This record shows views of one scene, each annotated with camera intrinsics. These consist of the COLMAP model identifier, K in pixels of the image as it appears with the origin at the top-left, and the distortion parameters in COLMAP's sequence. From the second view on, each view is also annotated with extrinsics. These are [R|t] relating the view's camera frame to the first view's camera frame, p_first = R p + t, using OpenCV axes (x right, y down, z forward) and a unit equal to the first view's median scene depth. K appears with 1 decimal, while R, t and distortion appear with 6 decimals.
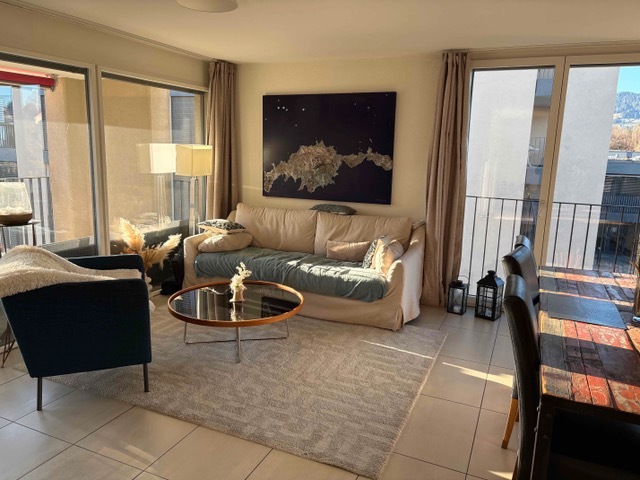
lens RADIAL K [[482.4, 0, 320.8], [0, 482.4, 238.9], [0, 0, 1]] dist [0.029049, -0.005106]
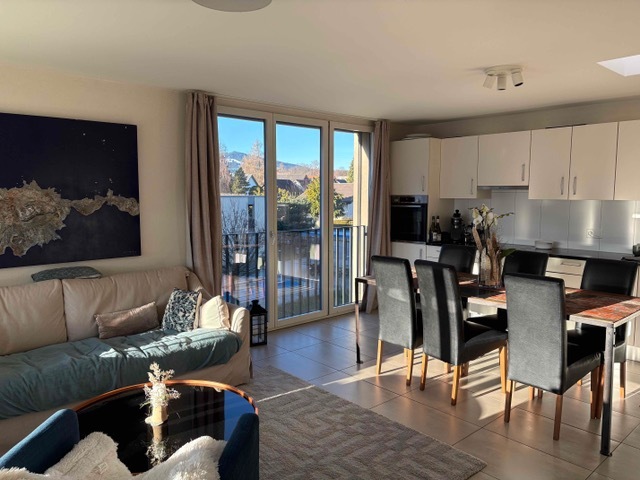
lens RADIAL K [[482.4, 0, 321.3], [0, 482.4, 239.7], [0, 0, 1]] dist [0.029049, -0.005106]
pose [[0.397323, -0.114842, 0.910465, -0.506181], [0.170019, 0.984174, 0.049943, -0.087782], [-0.901792, 0.134953, 0.410560, 0.365018]]
